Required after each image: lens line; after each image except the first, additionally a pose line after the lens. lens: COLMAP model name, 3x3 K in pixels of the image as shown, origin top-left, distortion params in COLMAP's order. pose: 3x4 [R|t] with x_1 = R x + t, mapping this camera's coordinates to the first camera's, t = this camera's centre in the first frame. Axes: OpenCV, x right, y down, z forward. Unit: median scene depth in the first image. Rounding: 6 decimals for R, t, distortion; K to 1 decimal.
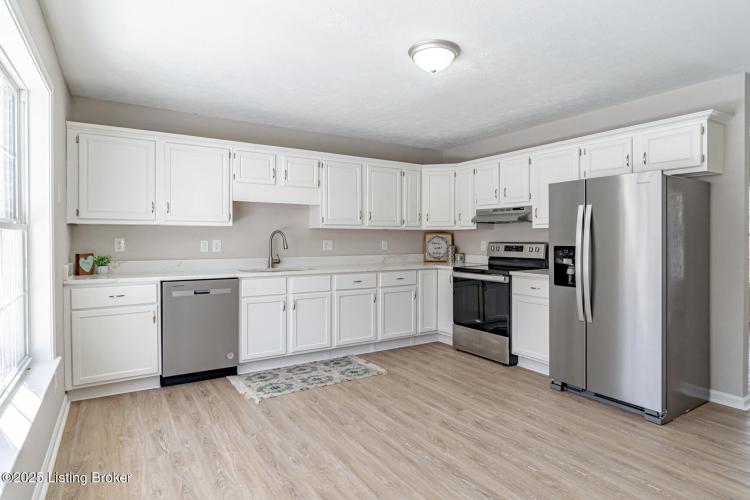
lens RADIAL K [[414.4, 0, 375.0], [0, 414.4, 250.0], [0, 0, 1]] dist [0.002039, -0.000057]
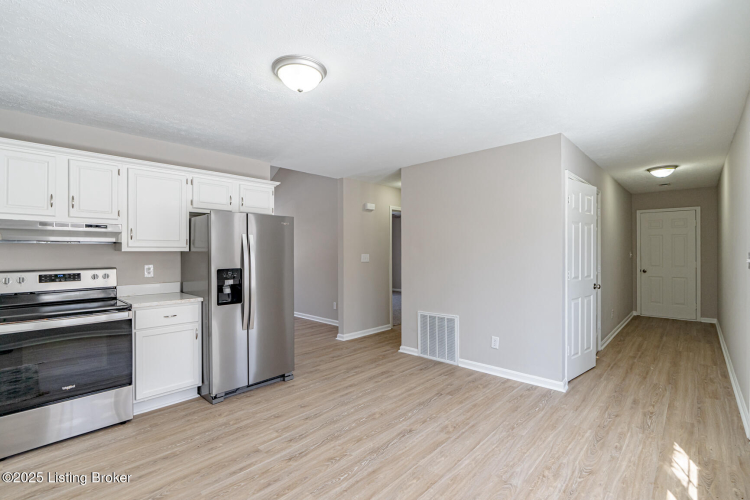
lens RADIAL K [[349.6, 0, 372.4], [0, 349.6, 253.7], [0, 0, 1]] dist [-0.001290, -0.000089]
pose [[-0.245658, -0.000578, 0.969356, -0.589593], [0.037362, 0.999251, 0.010064, -0.046641], [-0.968636, 0.038690, -0.245452, 0.903213]]
